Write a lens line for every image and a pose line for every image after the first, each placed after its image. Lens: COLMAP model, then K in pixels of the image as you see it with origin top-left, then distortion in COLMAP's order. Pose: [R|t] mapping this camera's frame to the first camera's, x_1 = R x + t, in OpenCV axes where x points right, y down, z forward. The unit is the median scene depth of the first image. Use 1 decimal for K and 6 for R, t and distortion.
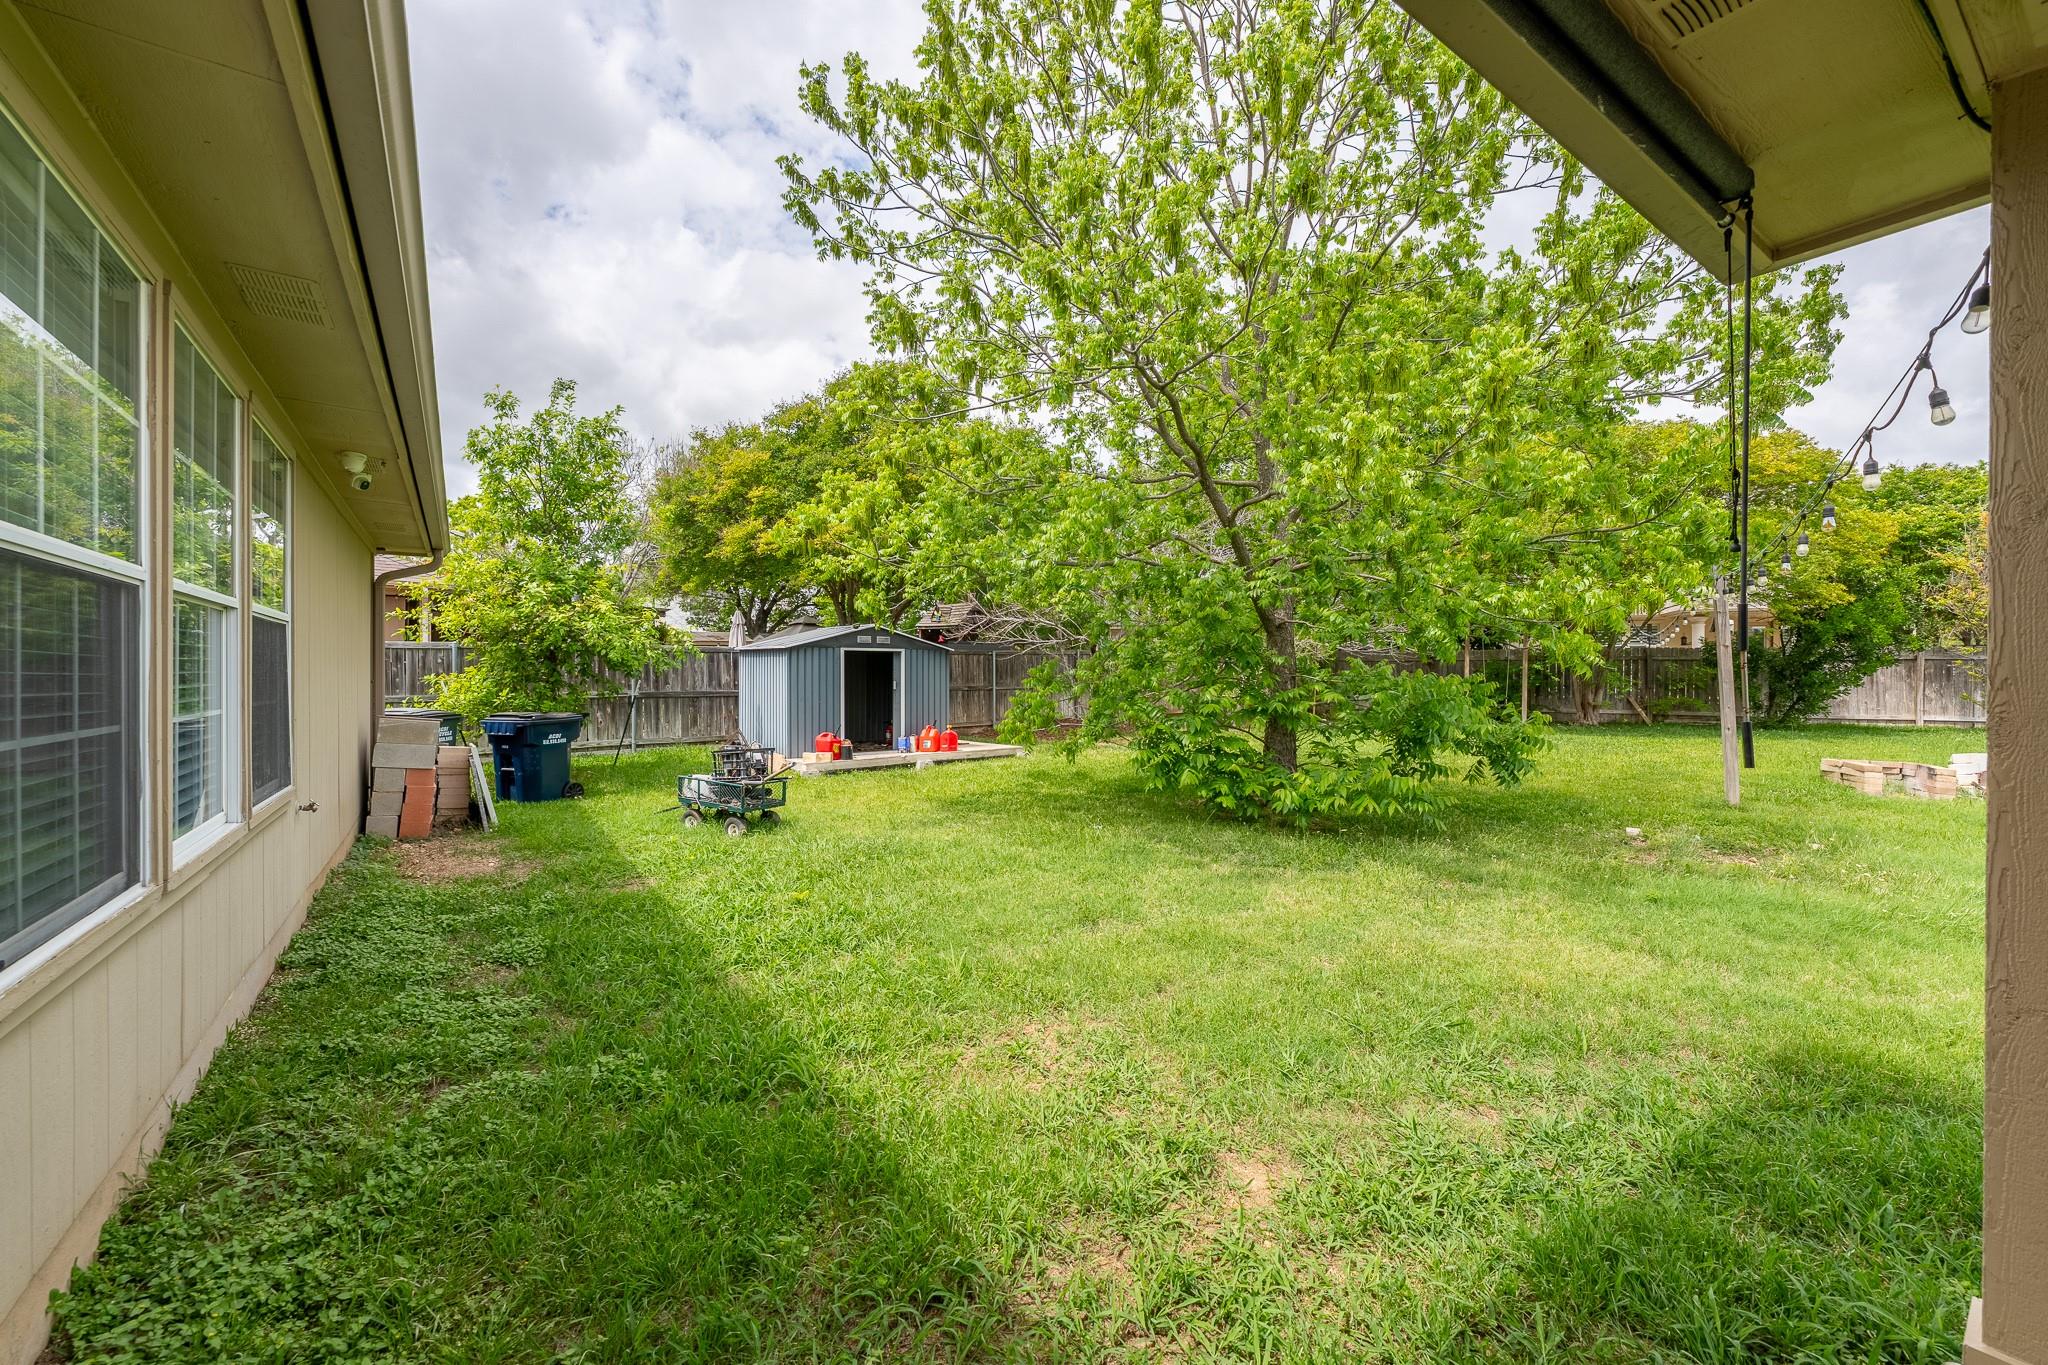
lens RADIAL K [[825.5, 0, 1013.3], [0, 825.5, 678.2], [0, 0, 1]] dist [-0.001033, 0.000002]
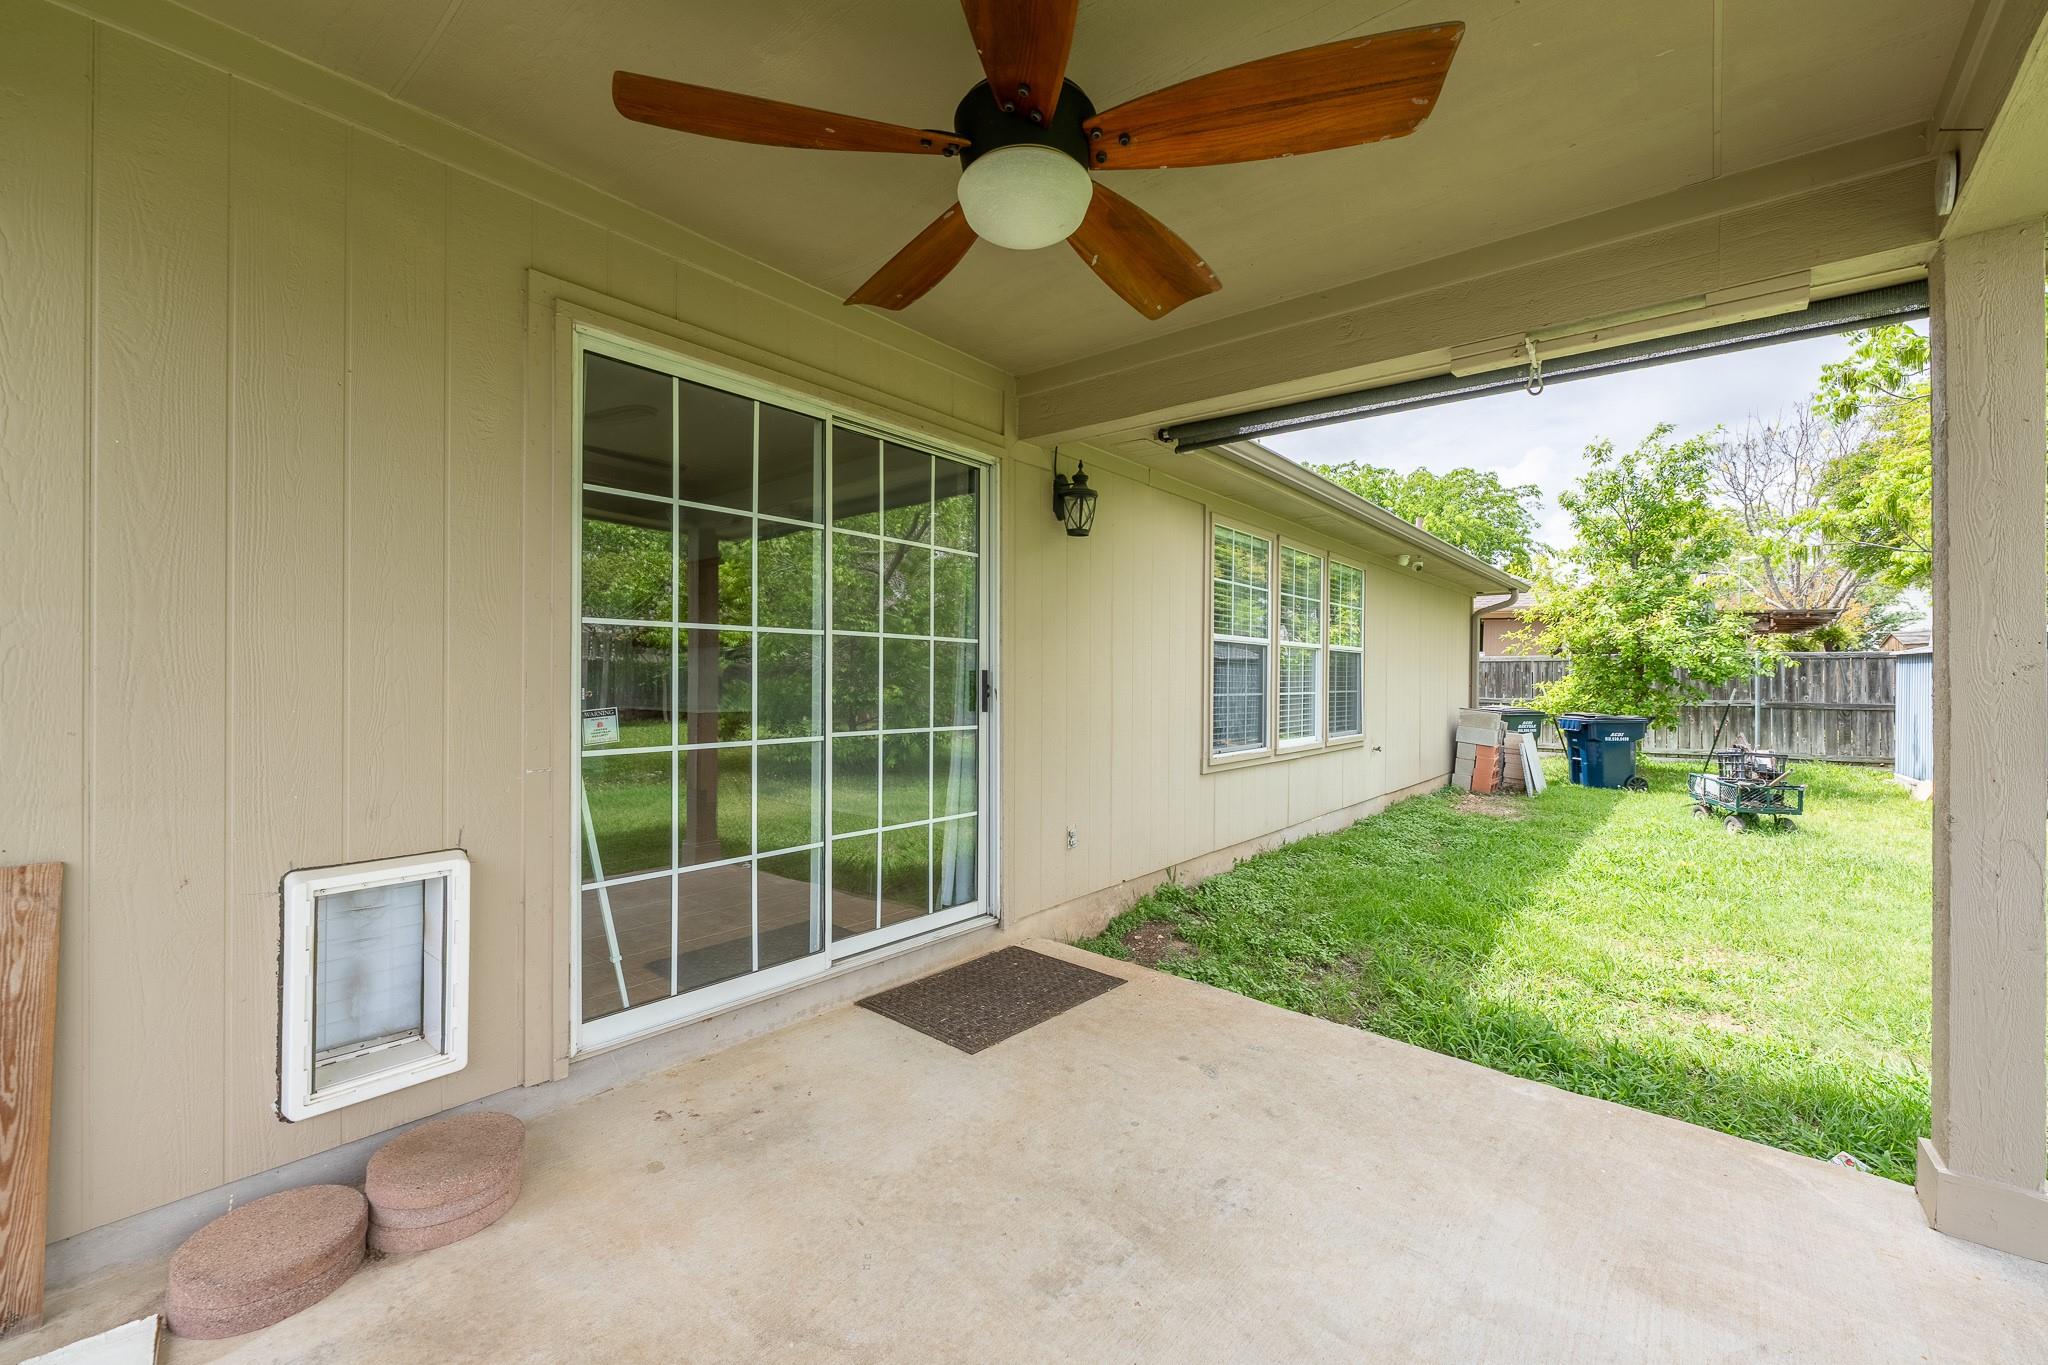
lens RADIAL K [[825.5, 0, 1013.3], [0, 825.5, 678.2], [0, 0, 1]] dist [-0.001033, 0.000002]
pose [[0.276631, 0.002544, -0.960973, 0.294477], [-0.013816, 0.999904, -0.001330, 0.003121], [0.960877, 0.013645, 0.276639, -0.133330]]
